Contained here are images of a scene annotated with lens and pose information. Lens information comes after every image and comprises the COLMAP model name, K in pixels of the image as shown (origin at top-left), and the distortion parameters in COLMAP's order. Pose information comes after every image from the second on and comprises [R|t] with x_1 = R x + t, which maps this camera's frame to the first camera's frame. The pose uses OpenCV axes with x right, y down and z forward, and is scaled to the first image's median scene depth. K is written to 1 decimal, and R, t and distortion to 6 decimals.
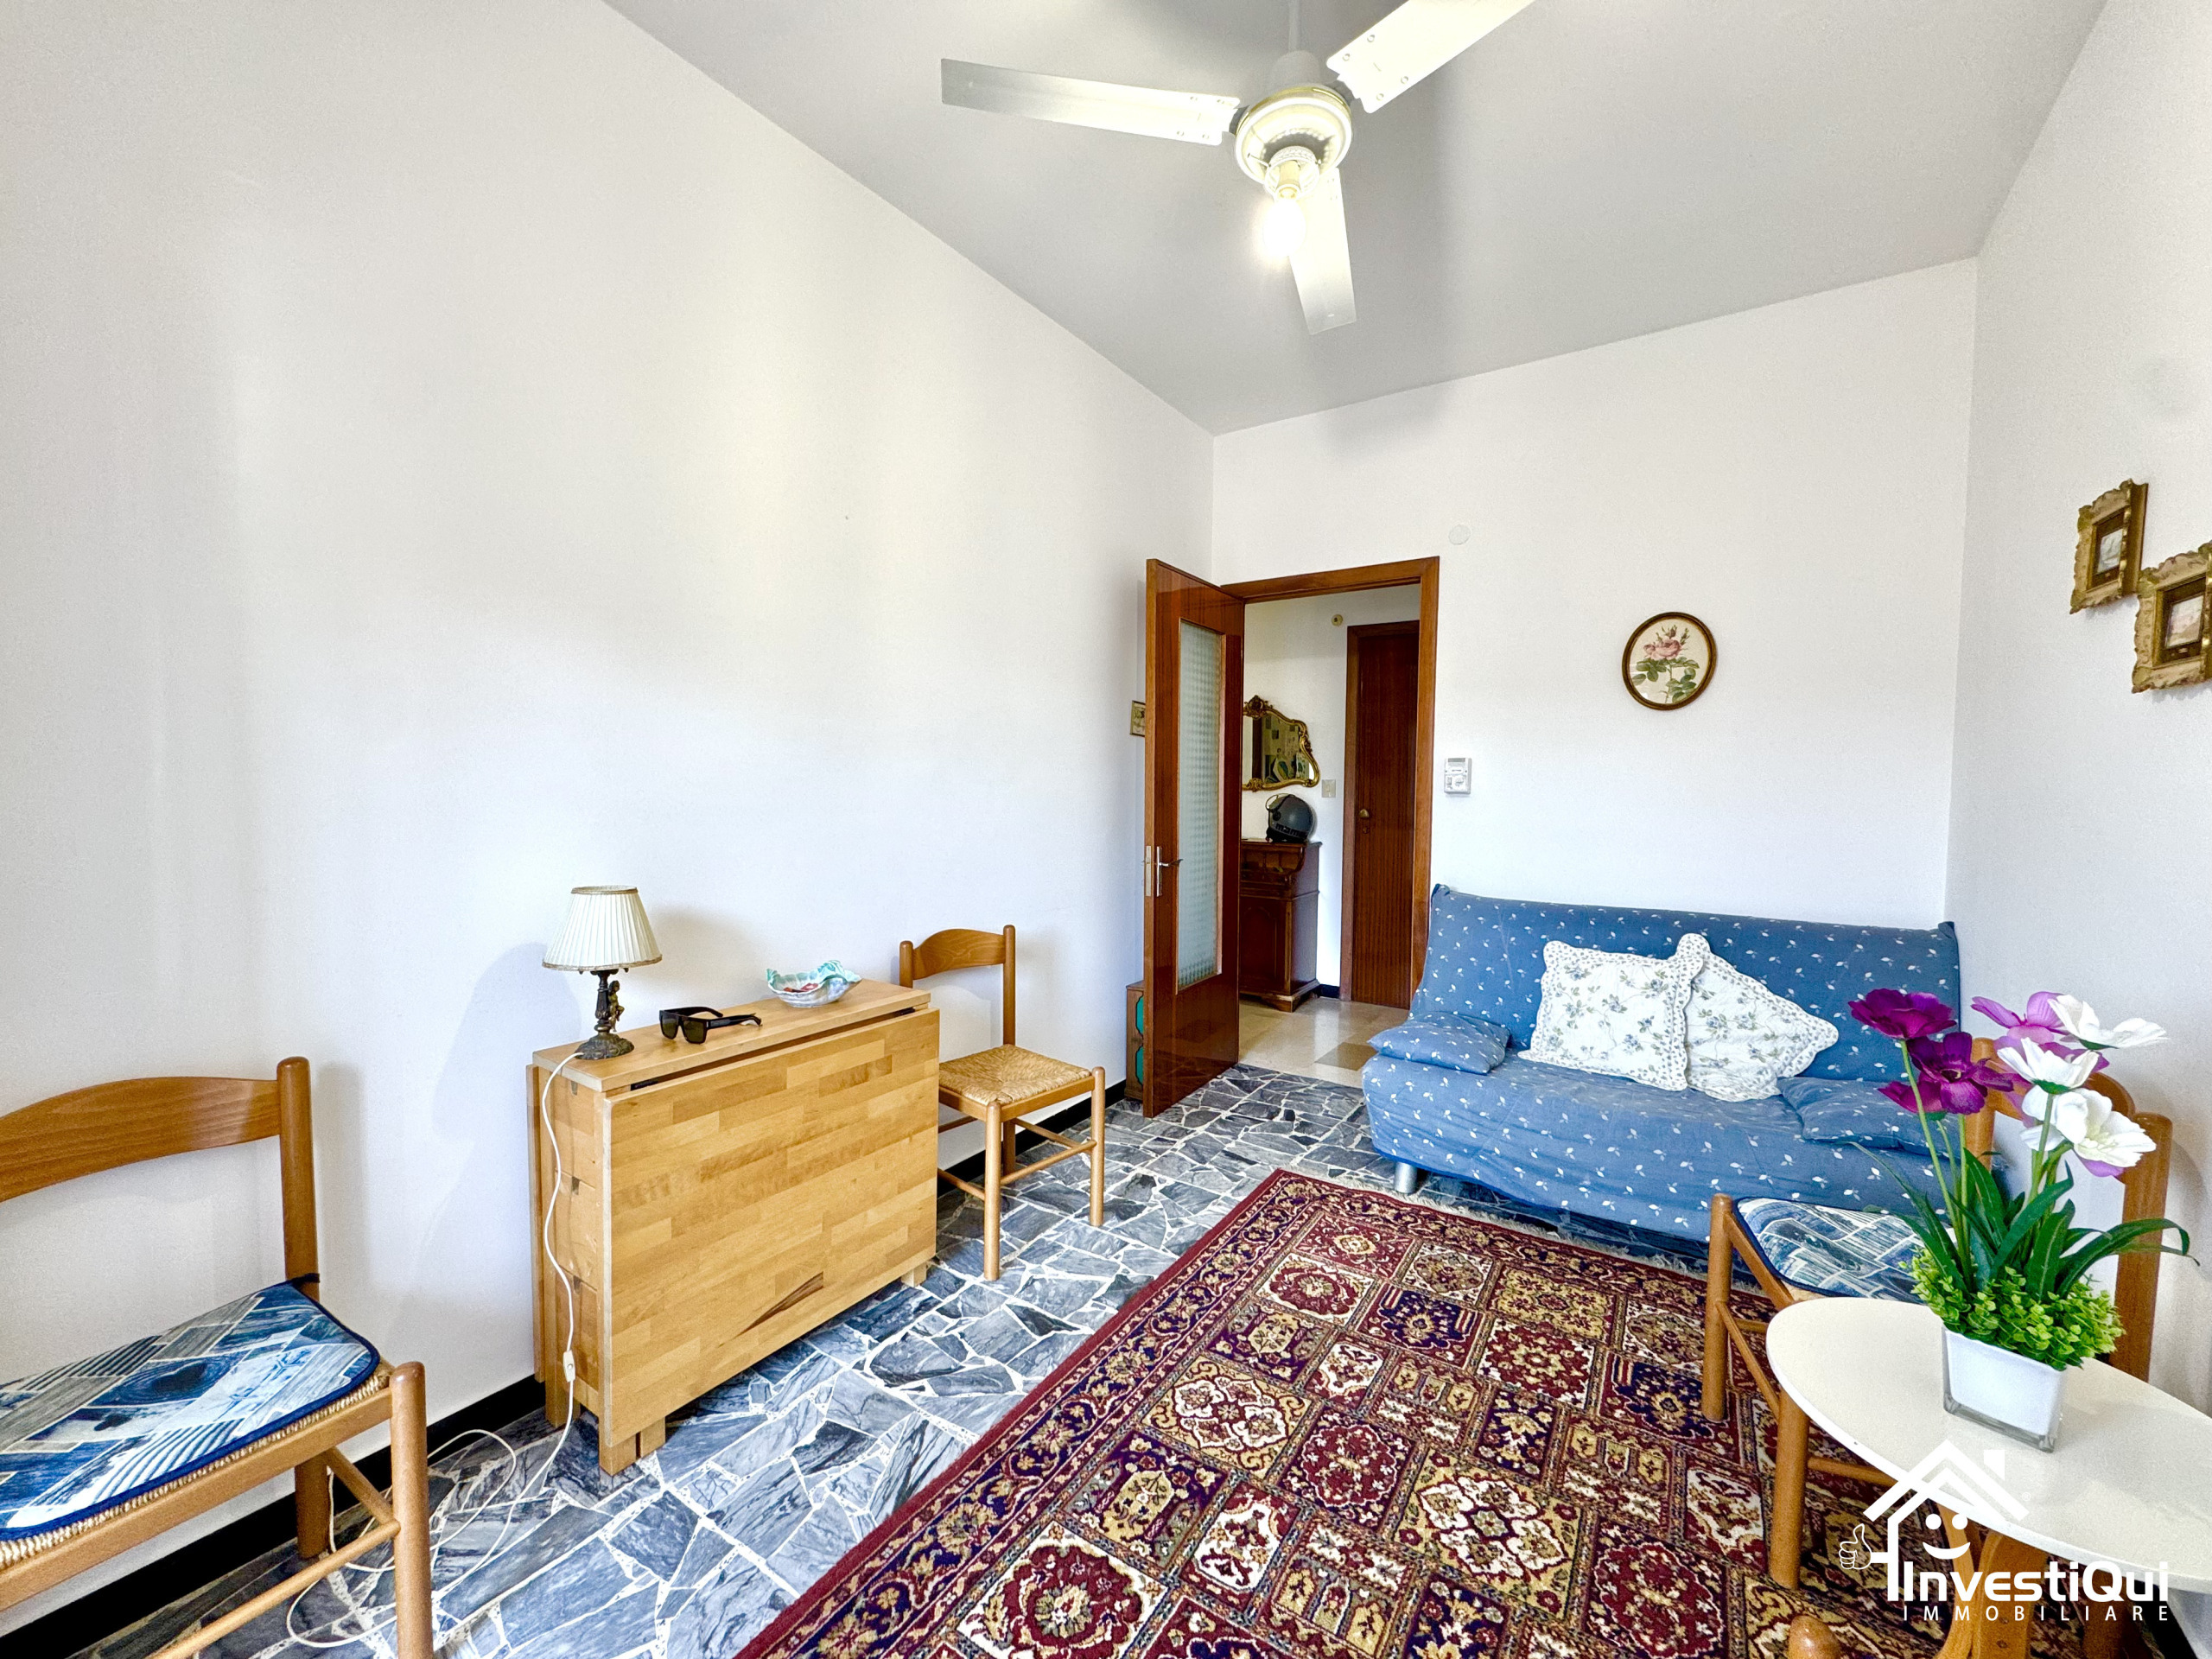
lens RADIAL K [[880.3, 0, 1106.7], [0, 880.3, 830.6], [0, 0, 1]] dist [-0.003909, 0.000526]
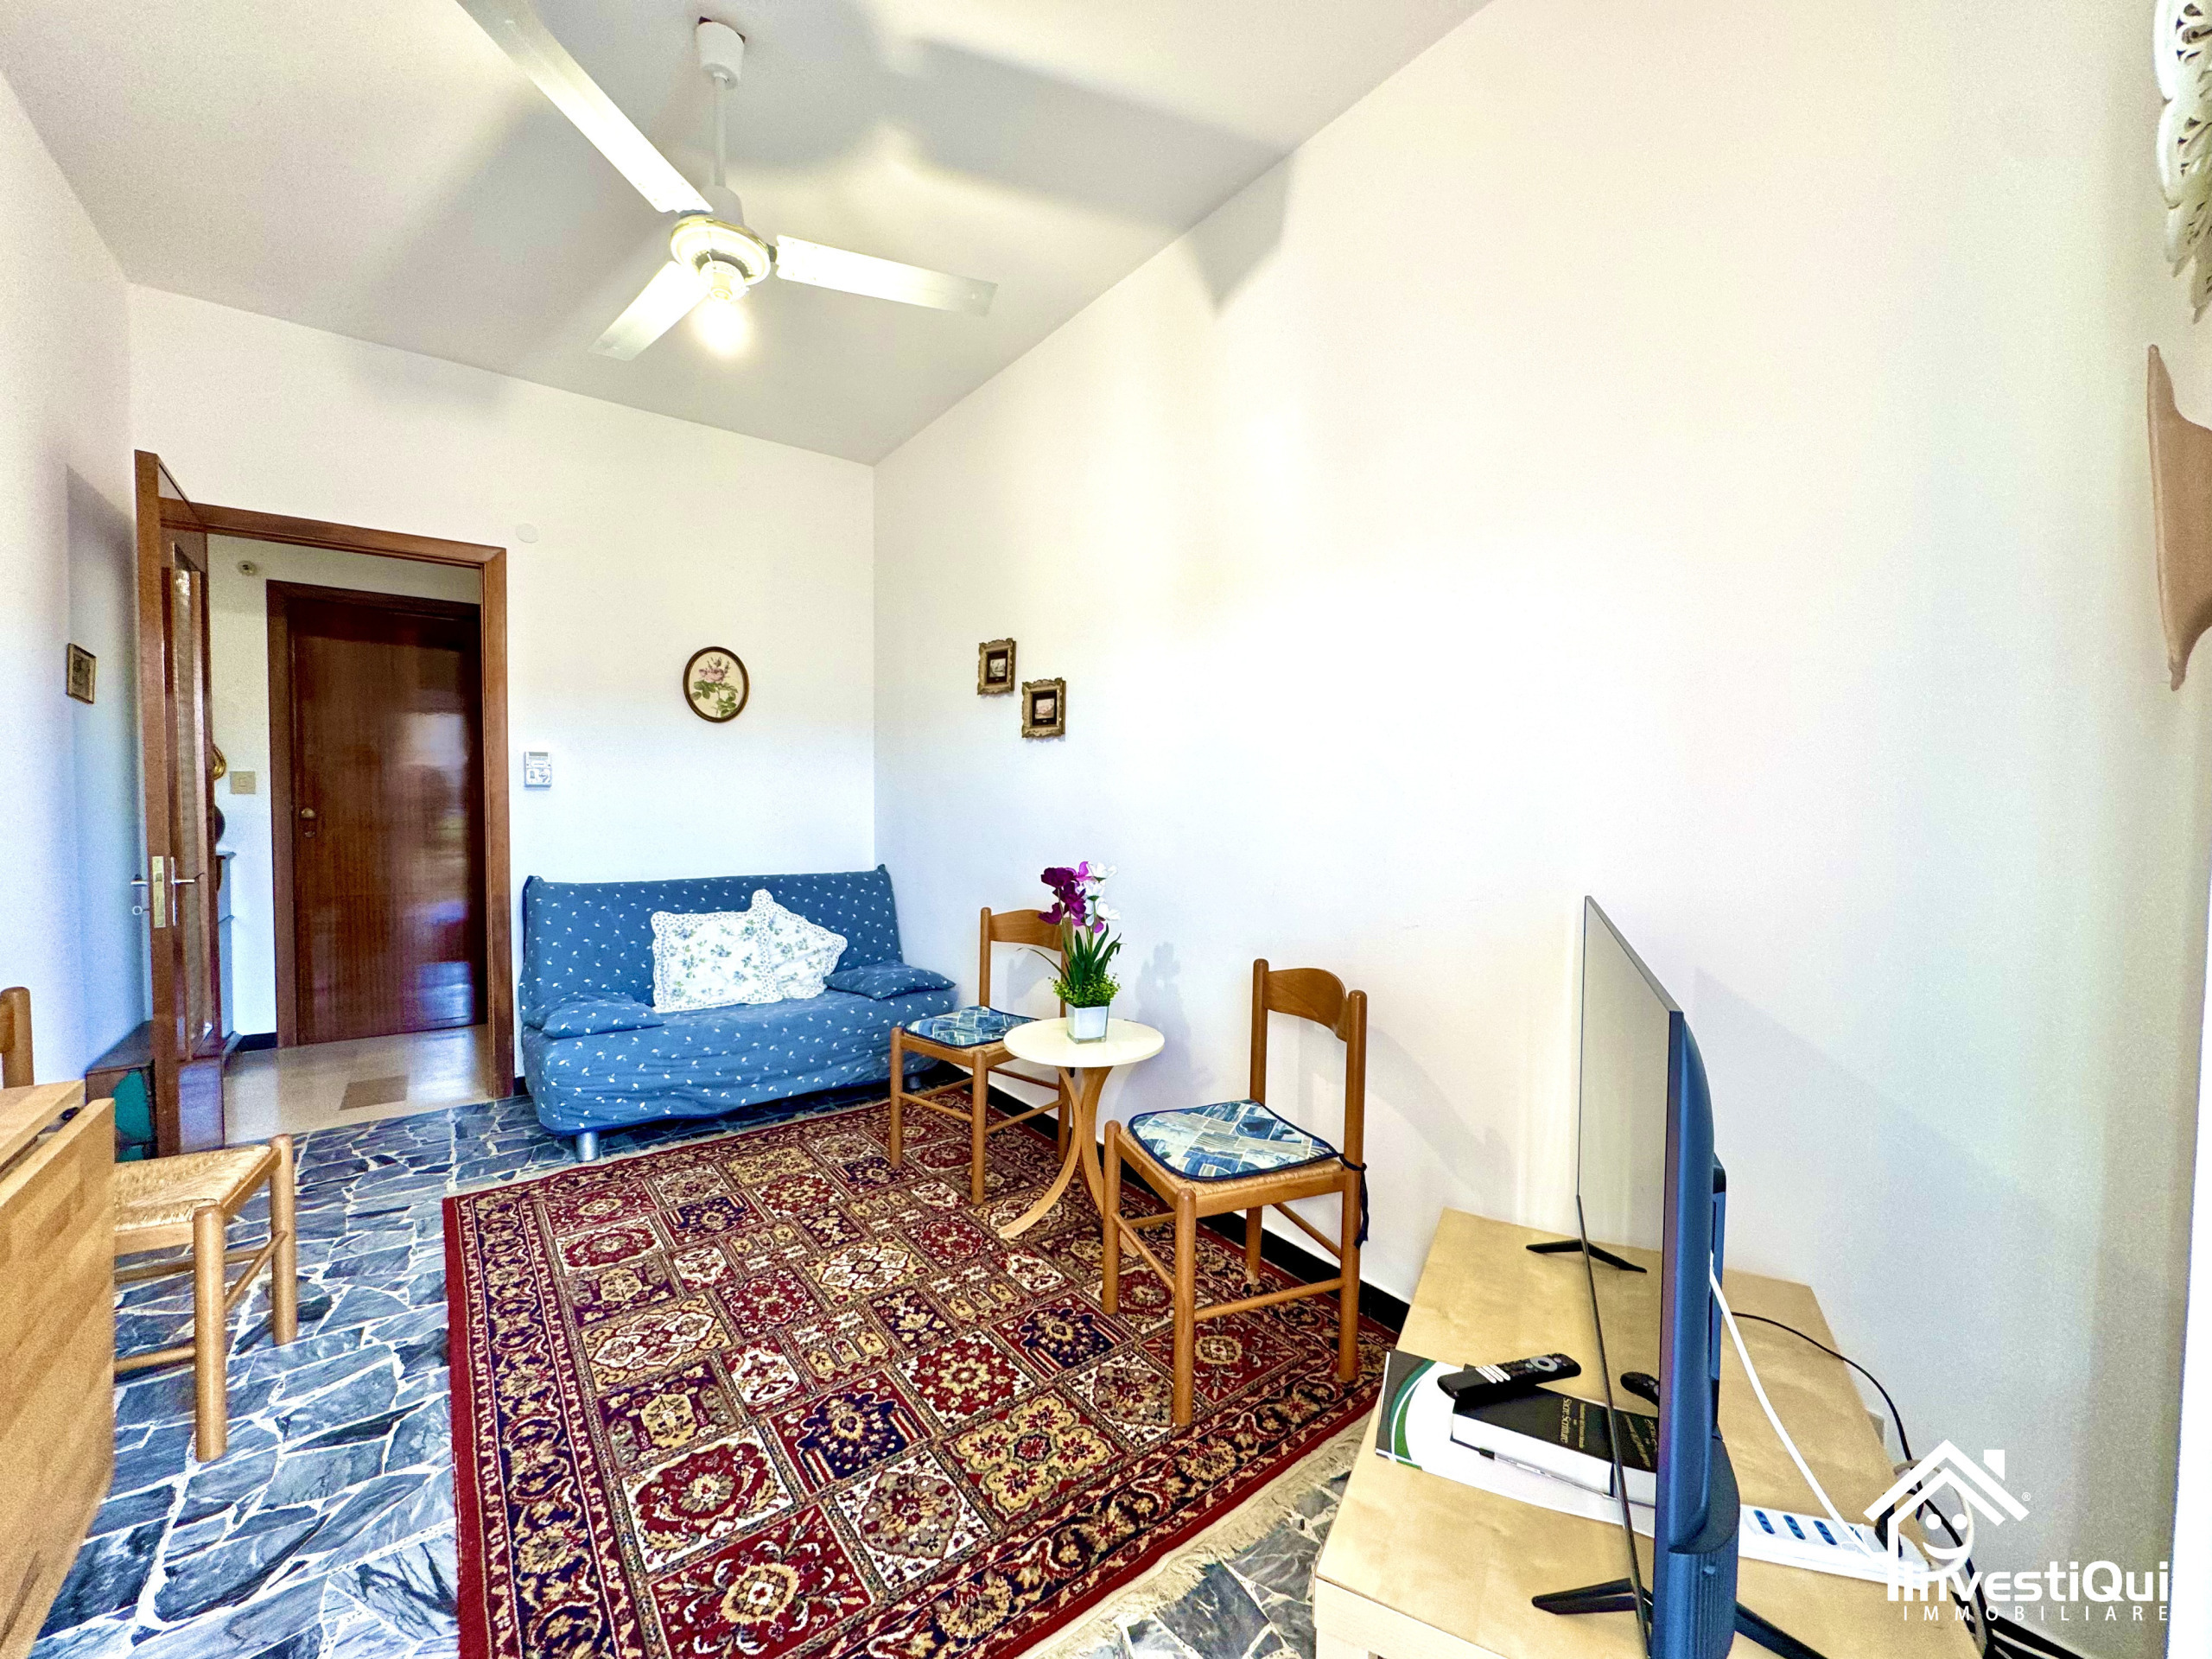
lens RADIAL K [[880.3, 0, 1103.1], [0, 880.3, 833.6], [0, 0, 1]] dist [-0.003909, 0.000526]
pose [[0.320330, -0.042713, 0.946343, -0.508196], [0.043497, 0.998593, 0.030348, 0.013893], [-0.946307, 0.031442, 0.321737, 0.067977]]
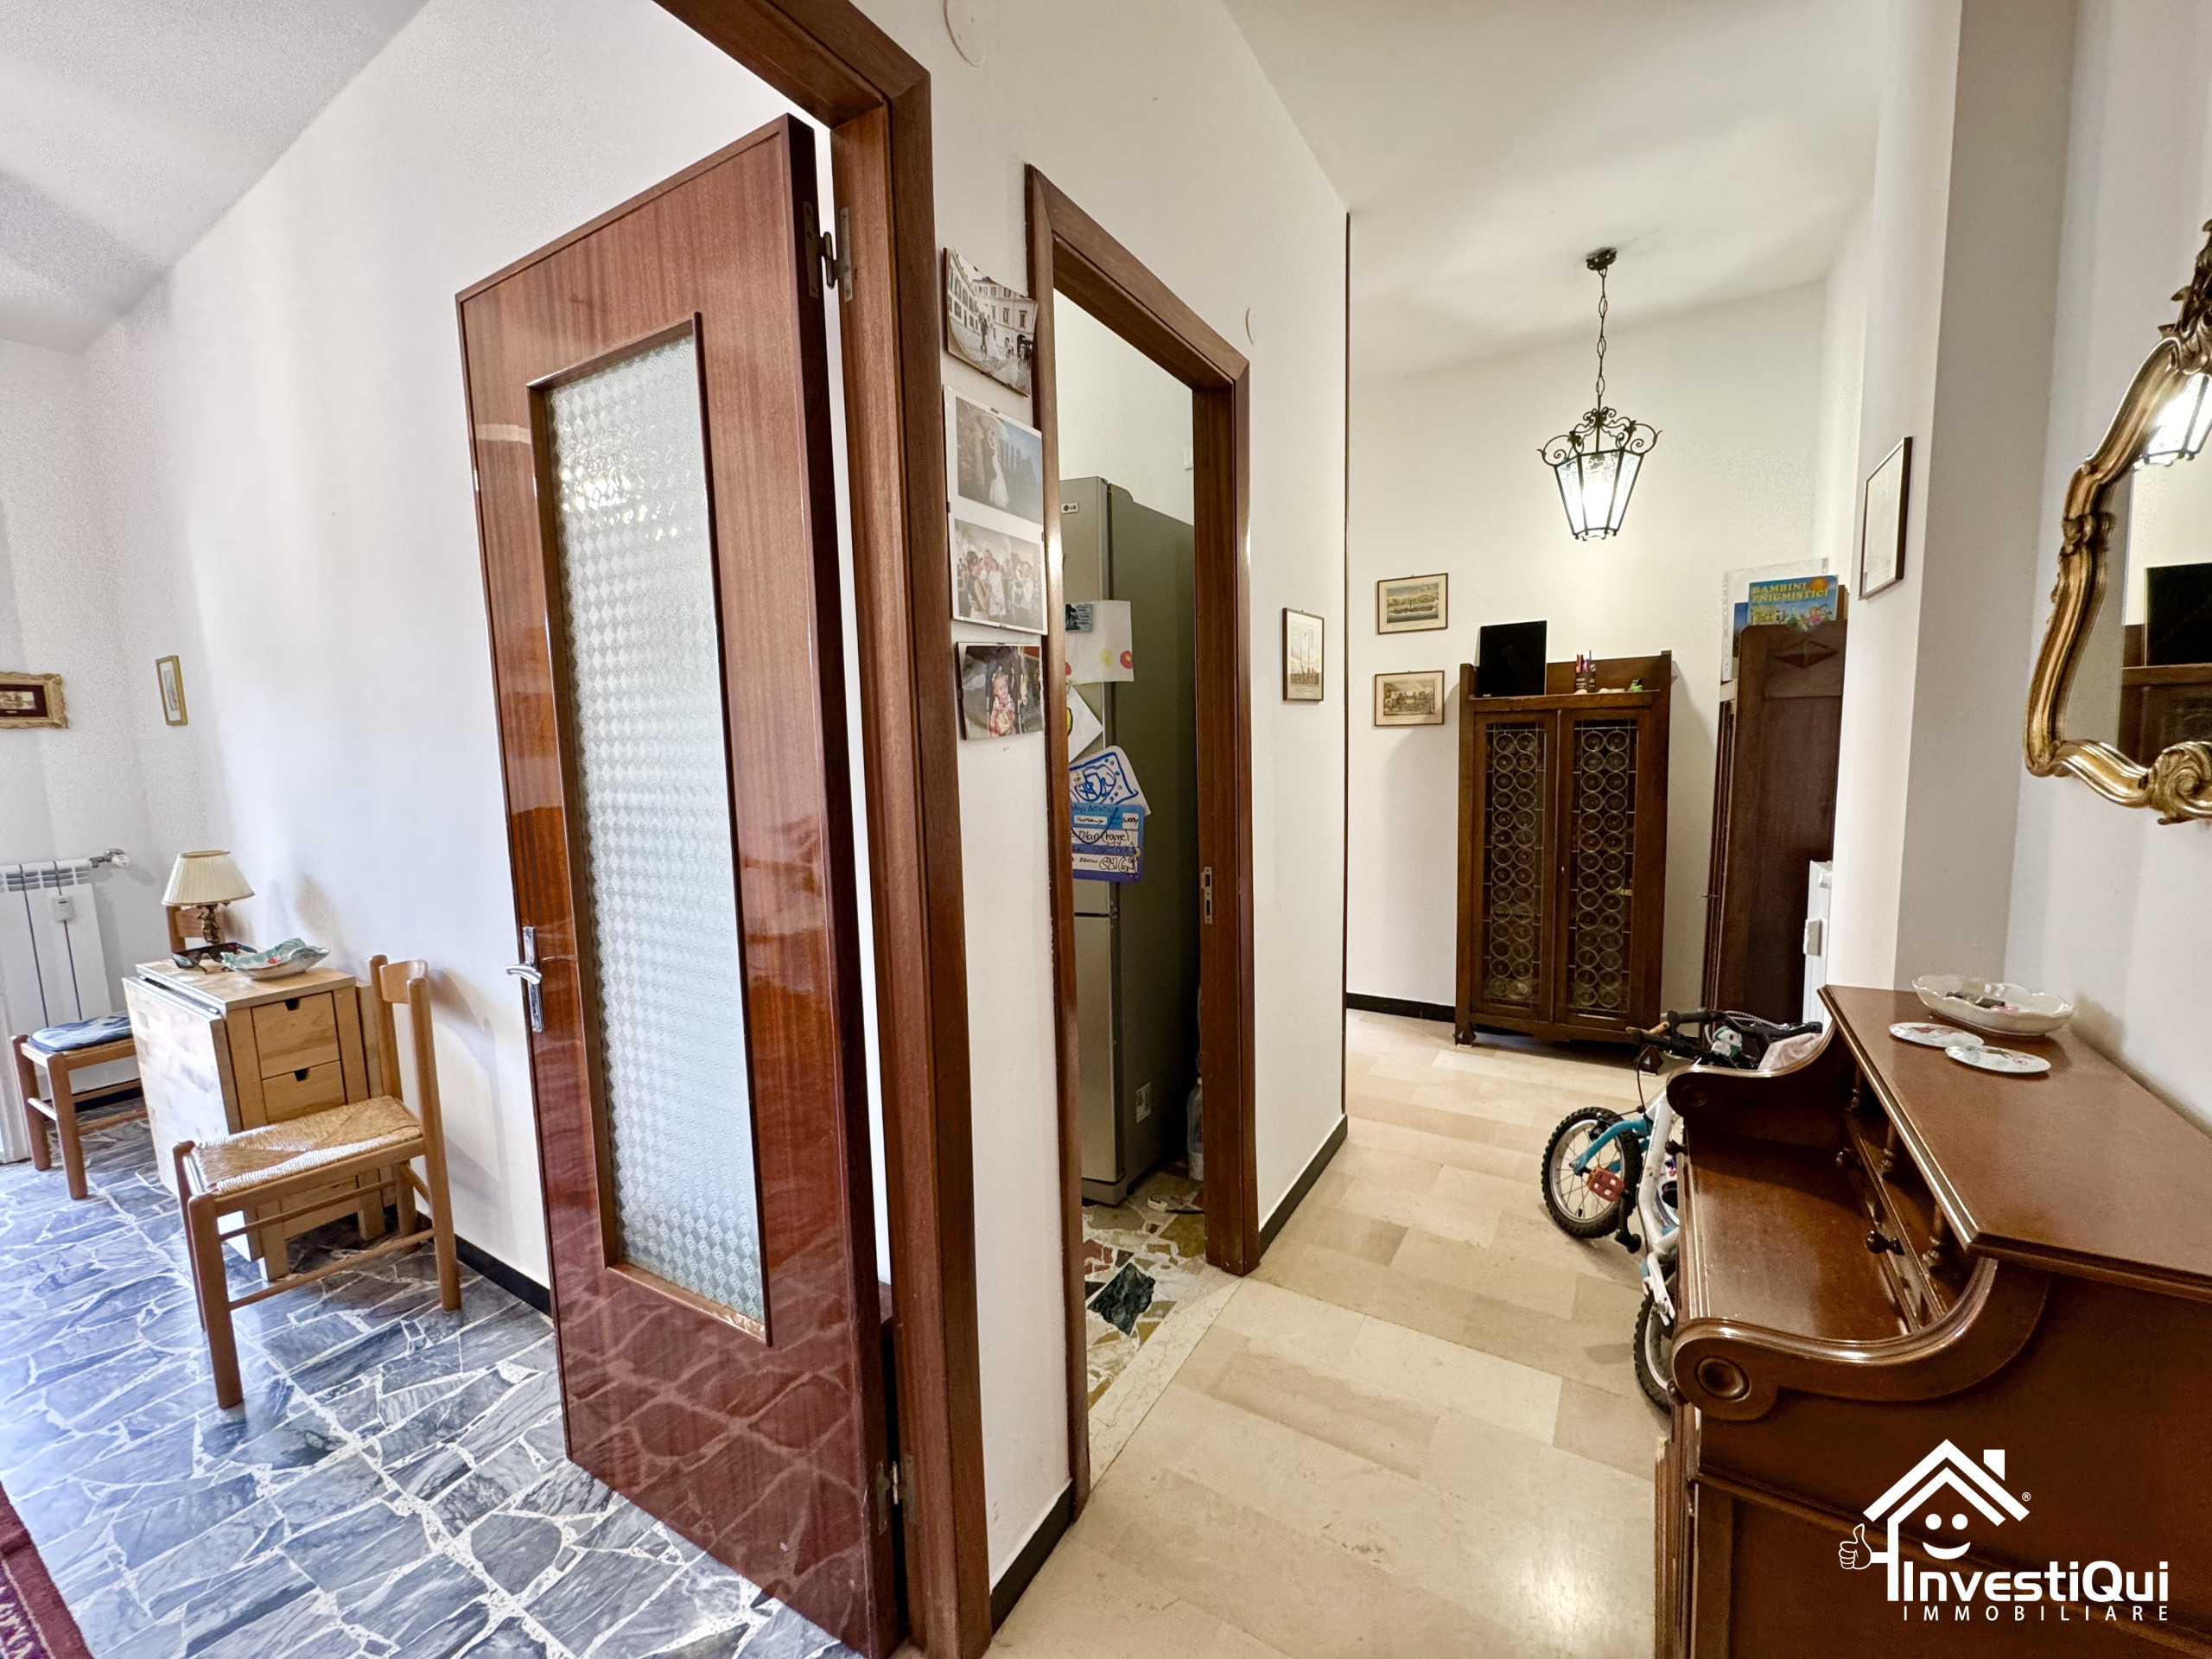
lens RADIAL K [[880.3, 0, 1109.4], [0, 880.3, 829.2], [0, 0, 1]] dist [-0.003909, 0.000526]
pose [[0.045115, 0.101150, -0.993848, 0.723929], [-0.025234, 0.994659, 0.100087, -0.121293], [0.998663, 0.020563, 0.047426, 1.752825]]
